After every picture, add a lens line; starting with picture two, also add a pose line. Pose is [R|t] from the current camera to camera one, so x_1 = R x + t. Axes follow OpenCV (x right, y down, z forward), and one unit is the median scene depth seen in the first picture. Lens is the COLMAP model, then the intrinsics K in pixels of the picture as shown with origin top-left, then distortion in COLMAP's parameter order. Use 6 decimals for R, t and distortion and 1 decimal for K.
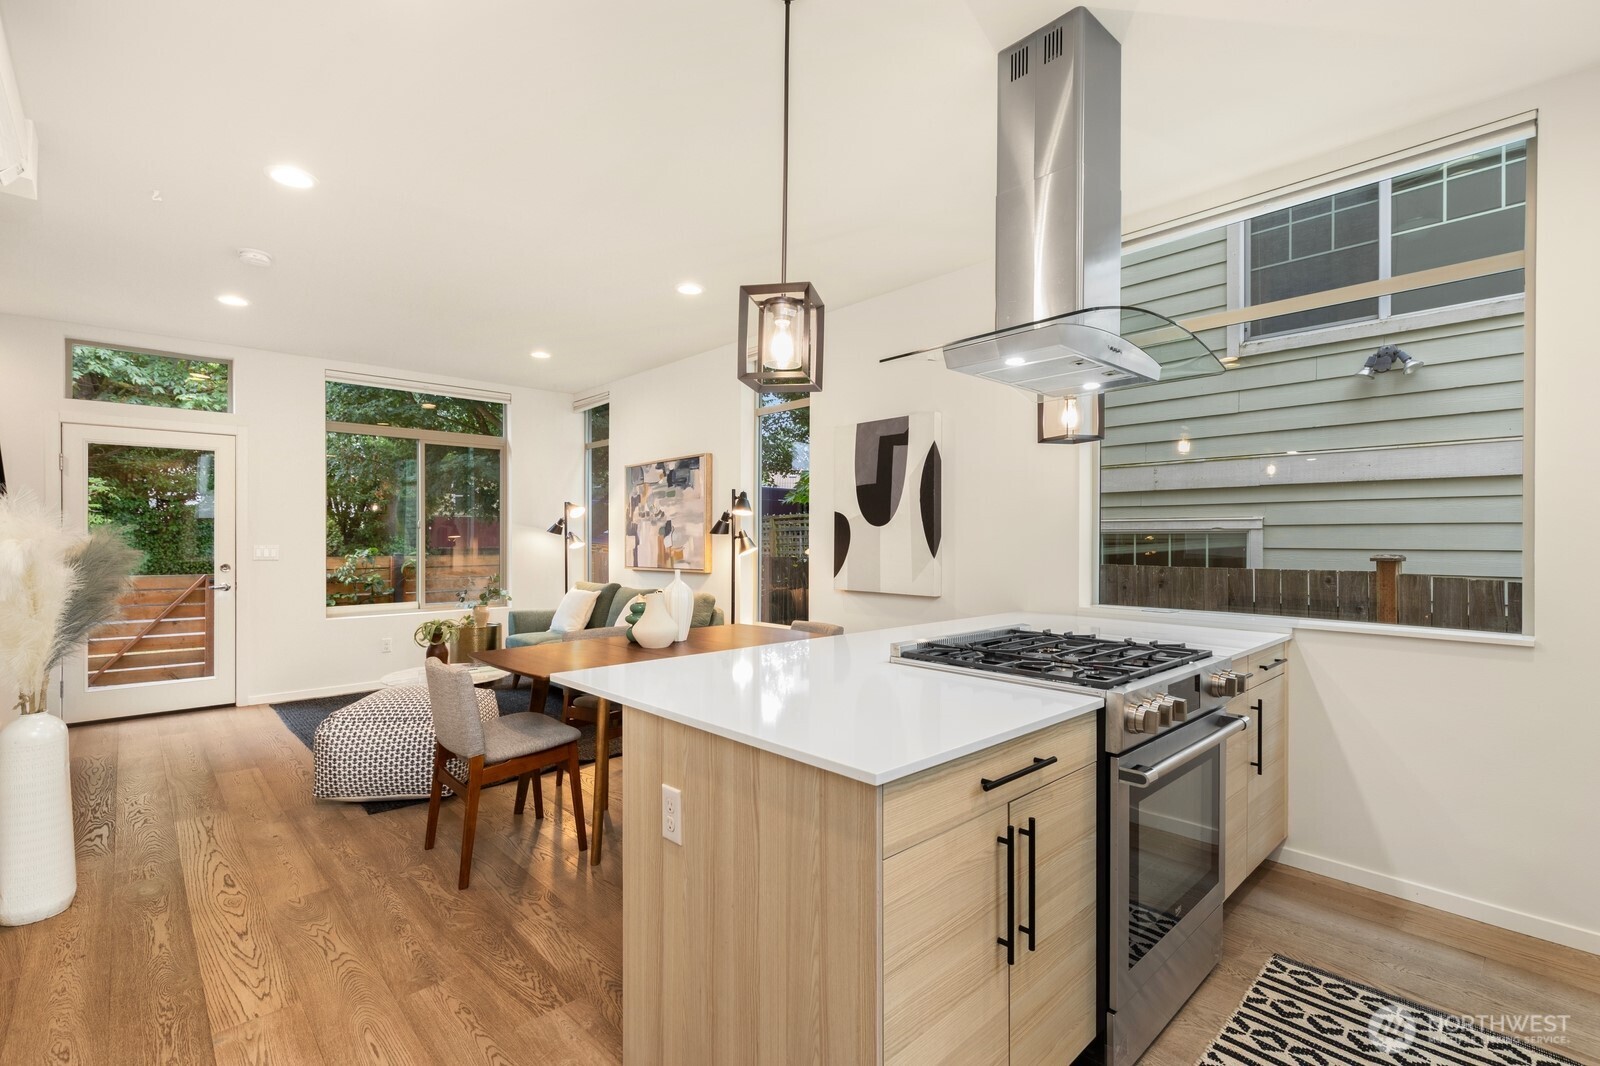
lens RADIAL K [[714.6, 0, 801.6], [0, 714.6, 538.7], [0, 0, 1]] dist [0.003948, -0.000586]
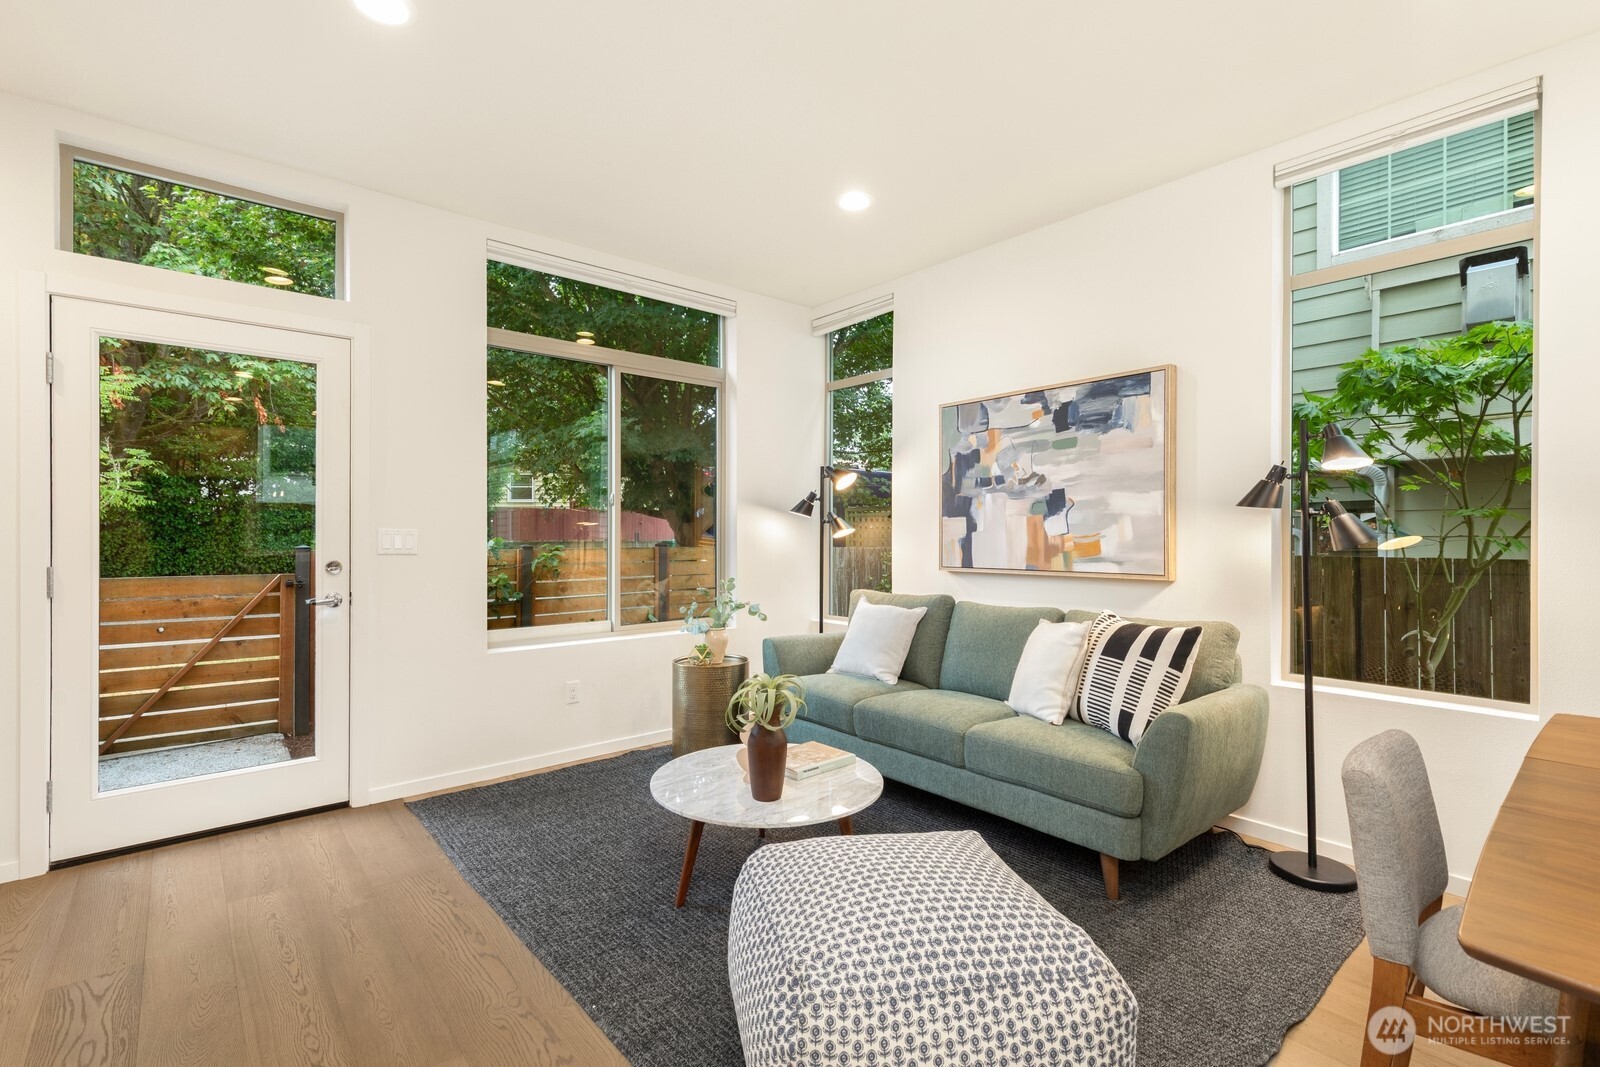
lens RADIAL K [[714.6, 0, 793.6], [0, 714.6, 534.9], [0, 0, 1]] dist [0.003948, -0.000586]
pose [[0.998904, 0.003175, -0.046696, -0.366154], [-0.003183, 0.999995, -0.000108, 0.012308], [0.046696, 0.000256, 0.998909, 0.397092]]
